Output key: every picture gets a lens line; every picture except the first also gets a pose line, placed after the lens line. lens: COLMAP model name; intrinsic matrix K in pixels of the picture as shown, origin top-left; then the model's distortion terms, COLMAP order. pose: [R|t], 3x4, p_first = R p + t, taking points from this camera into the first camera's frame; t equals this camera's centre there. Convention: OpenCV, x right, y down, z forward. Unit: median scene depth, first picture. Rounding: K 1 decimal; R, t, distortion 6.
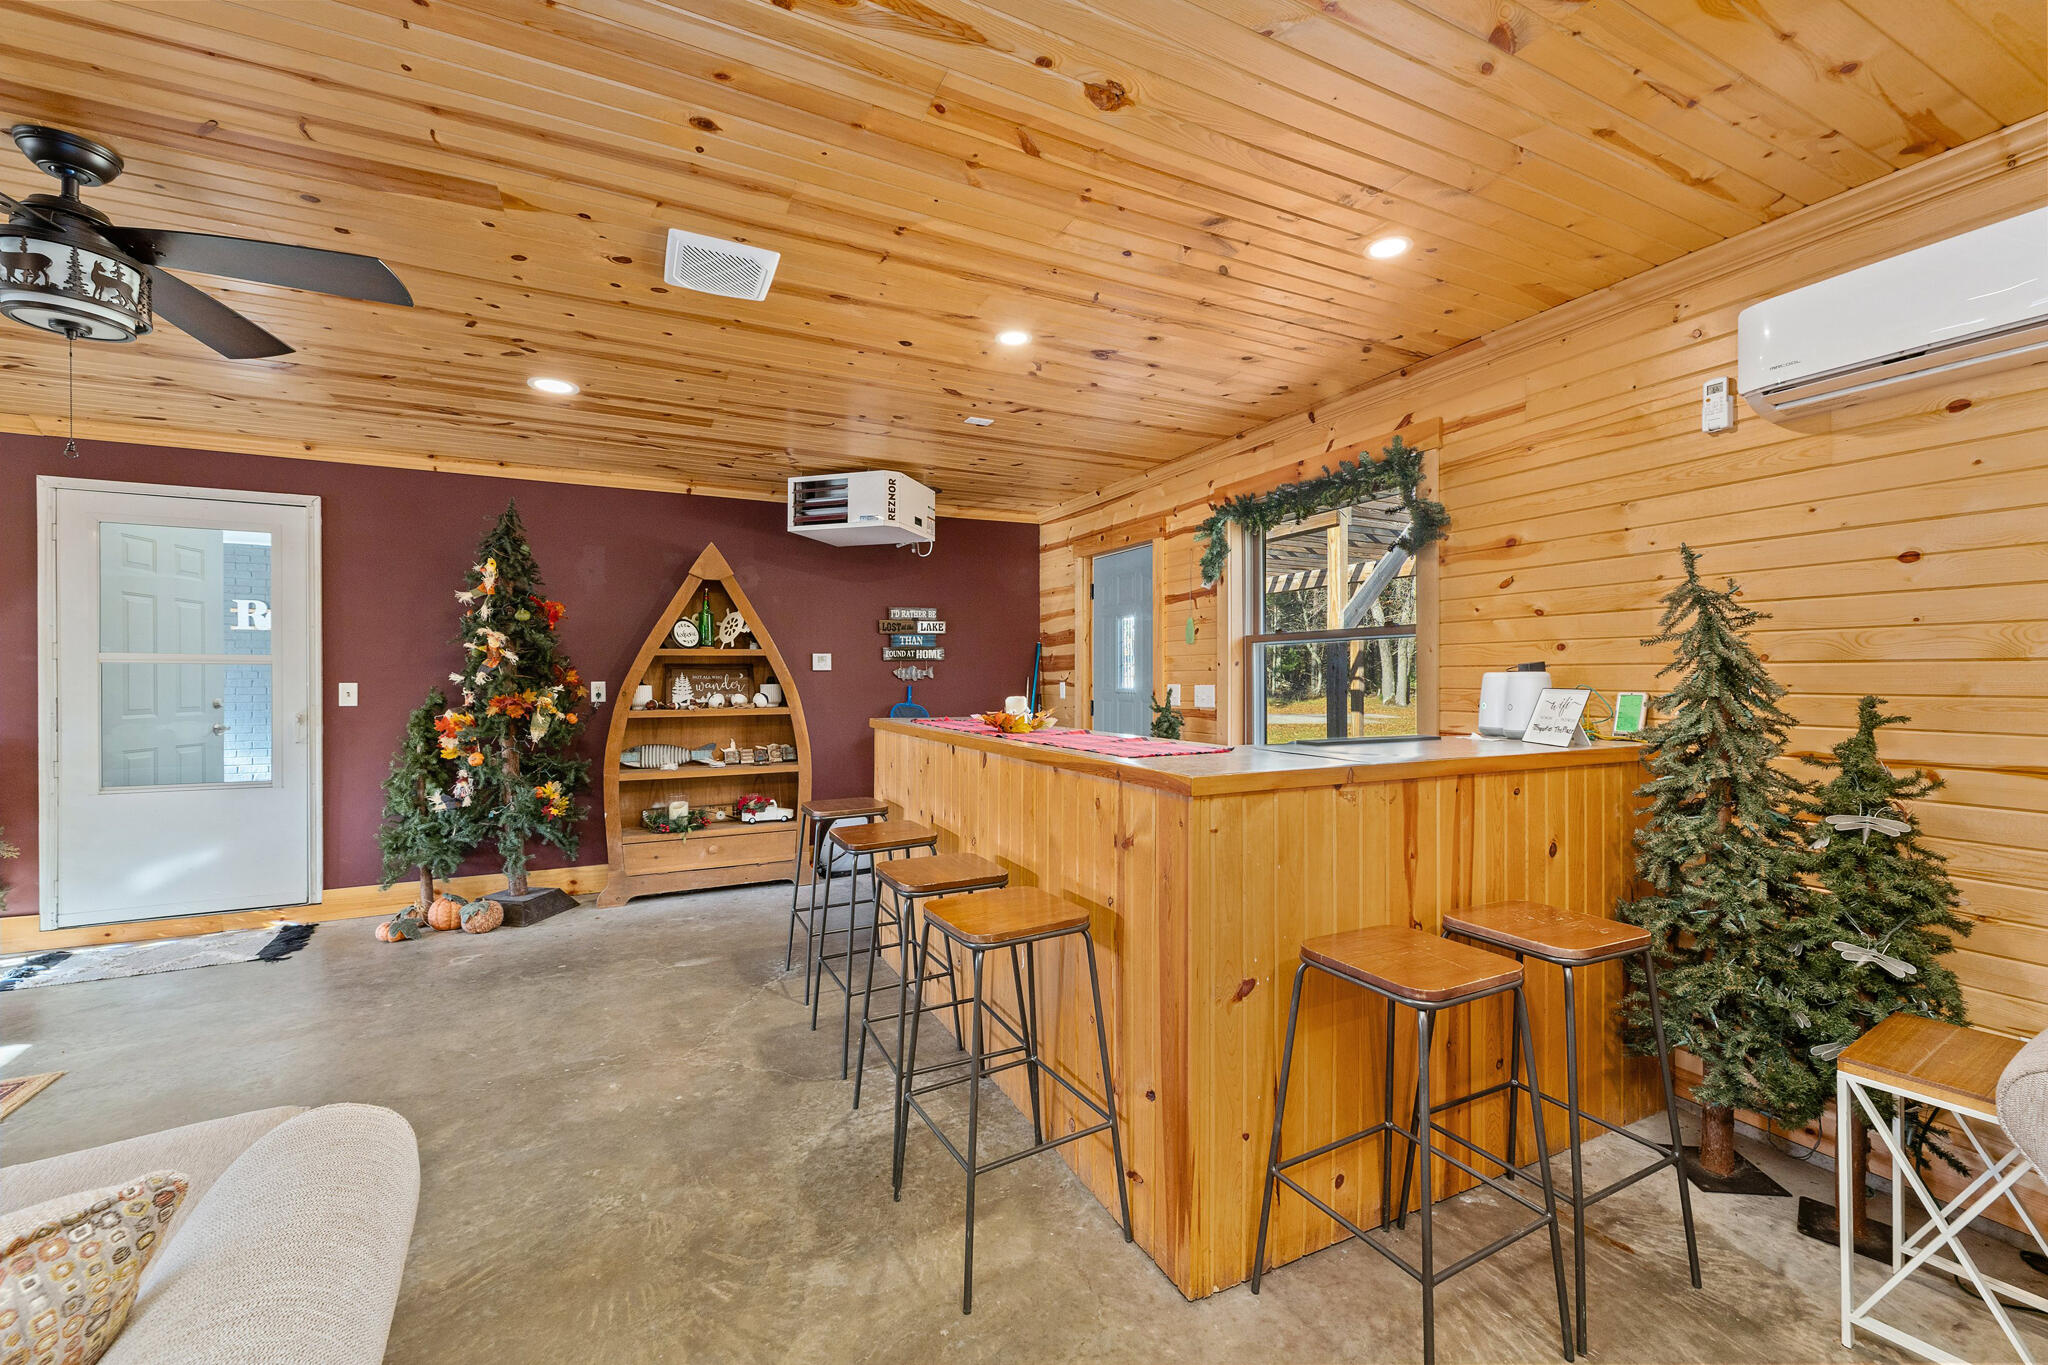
lens RADIAL K [[818.6, 0, 1026.9], [0, 818.6, 680.4], [0, 0, 1]] dist [0.001277, -0.000204]
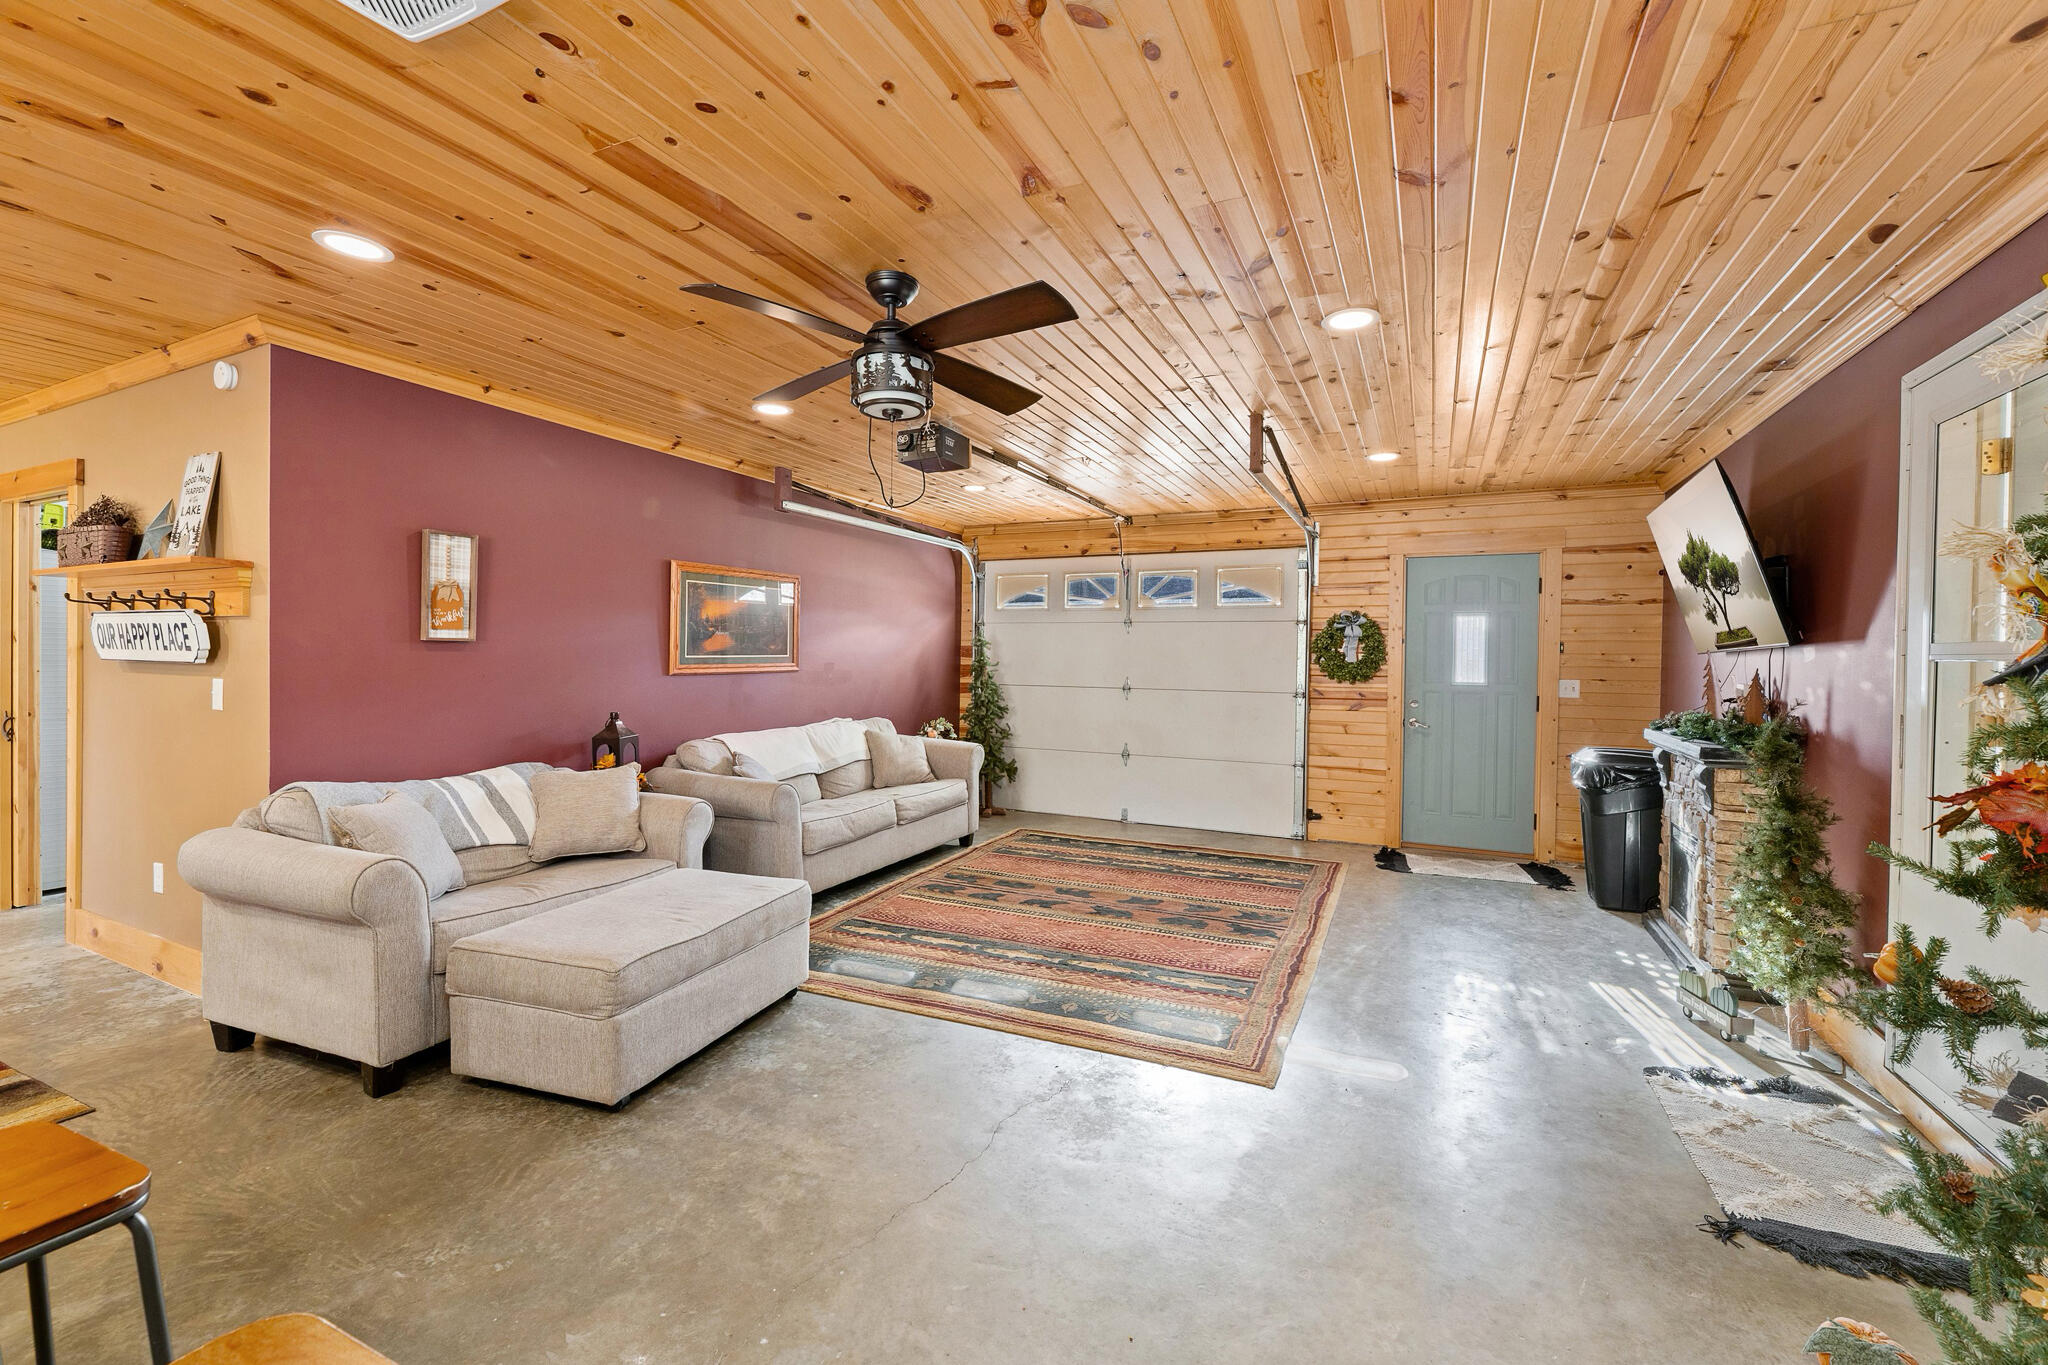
lens RADIAL K [[849.1, 0, 1023.7], [0, 849.1, 670.4], [0, 0, 1]] dist [-0.000352, -0.000131]
pose [[-0.787448, -0.003986, -0.616369, -0.205078], [-0.016029, 0.999773, 0.014014, -0.010791], [0.616173, 0.020915, -0.787333, 0.984030]]
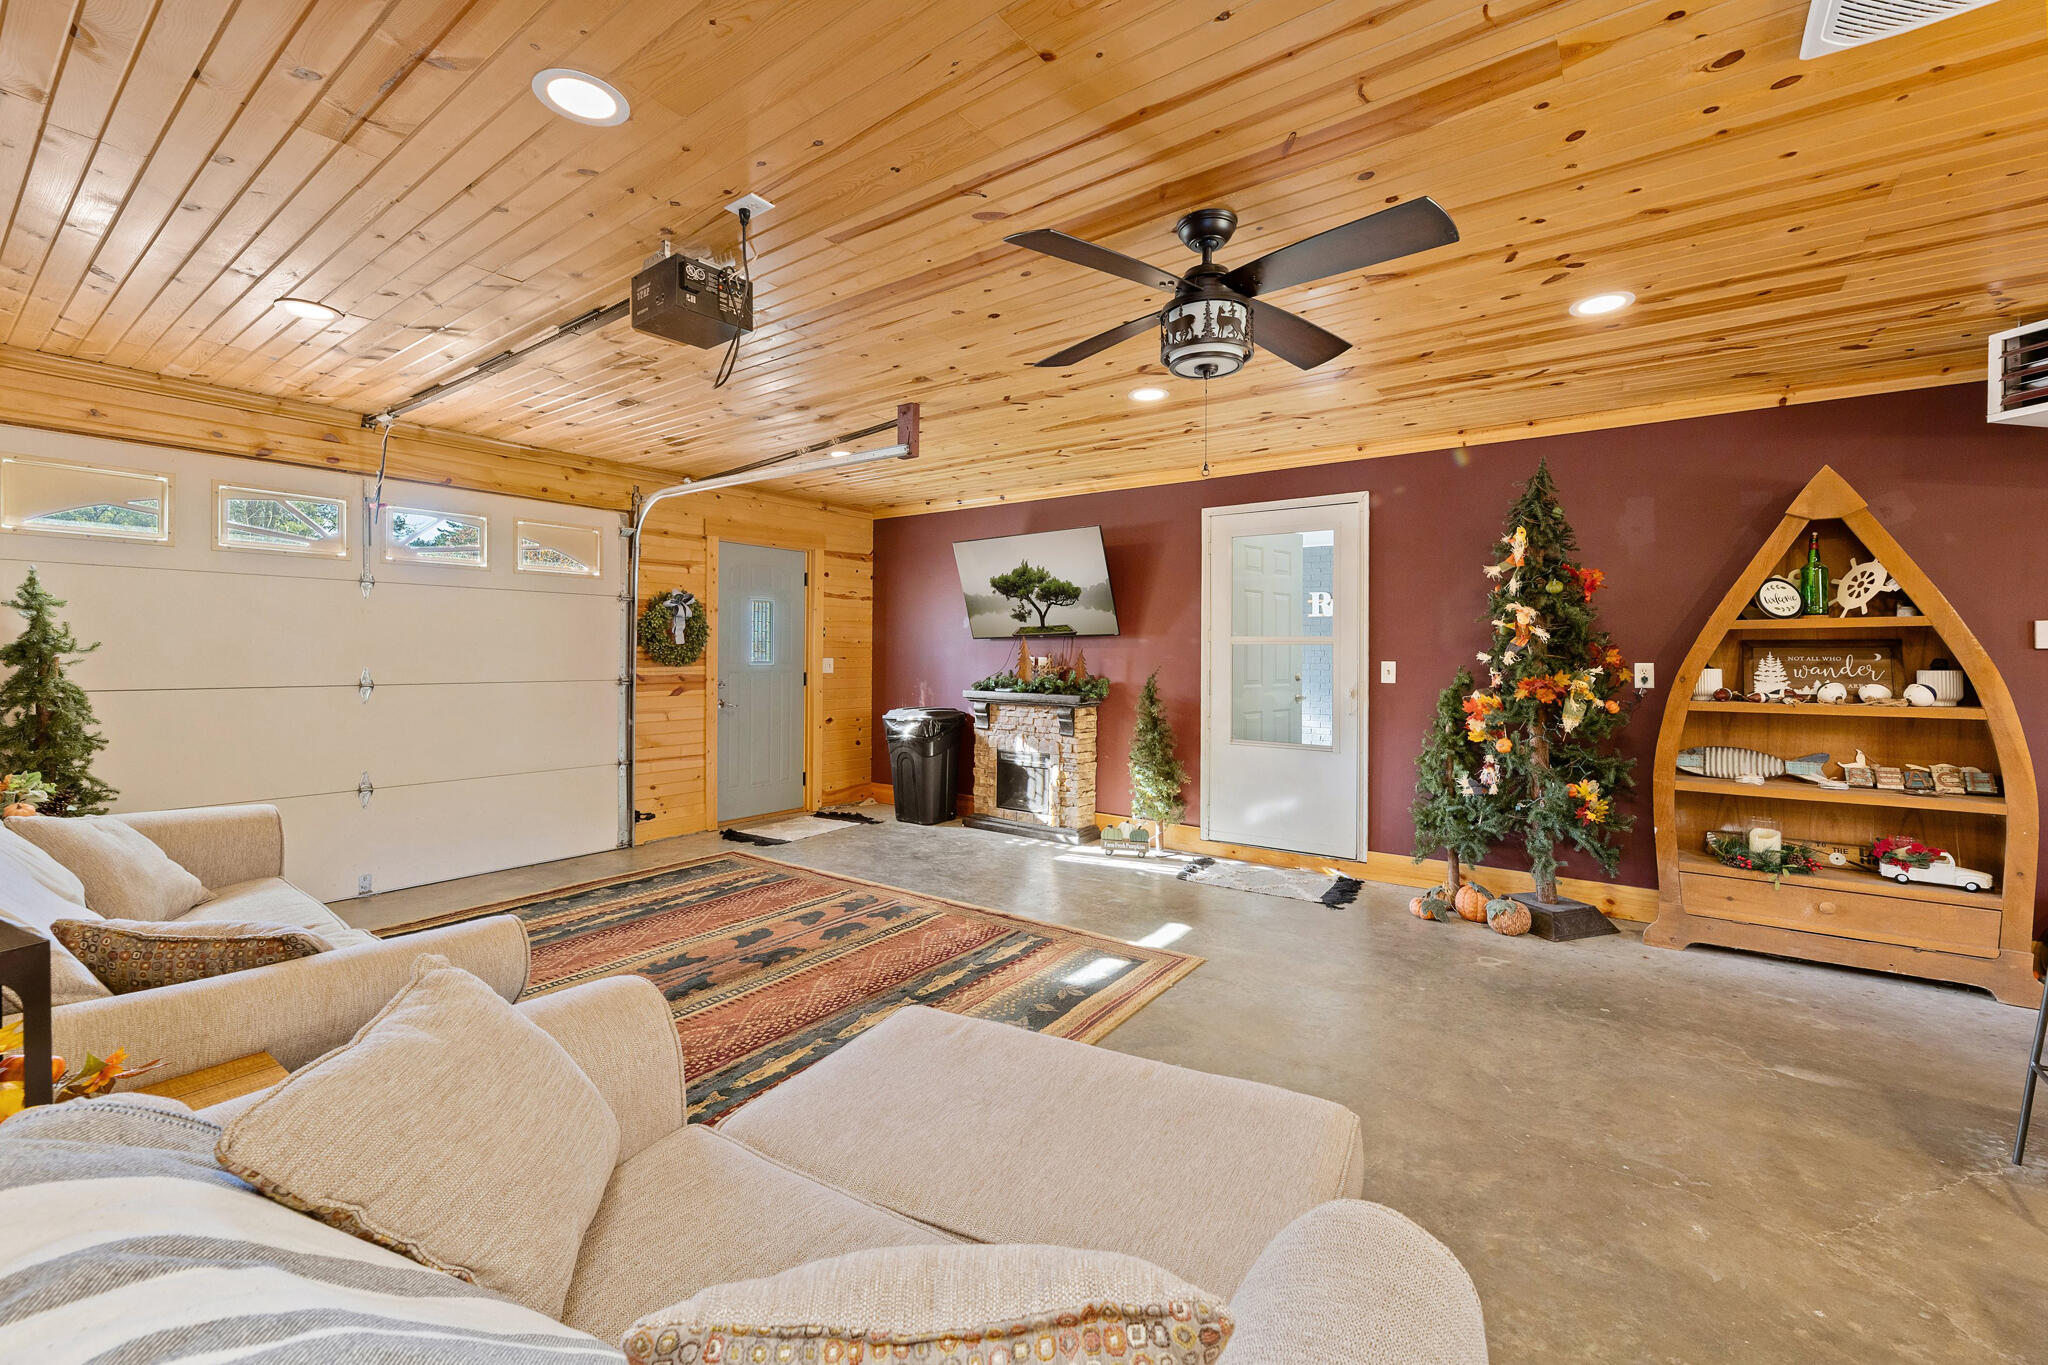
lens RADIAL K [[844.6, 0, 1037.1], [0, 844.6, 652.7], [0, 0, 1]] dist [0.000873, 0.000169]
pose [[0.469222, 0.001605, -0.883079, -0.074295], [-0.009127, 0.999954, -0.003033, -0.000968], [0.883033, 0.009483, 0.469215, 0.082387]]
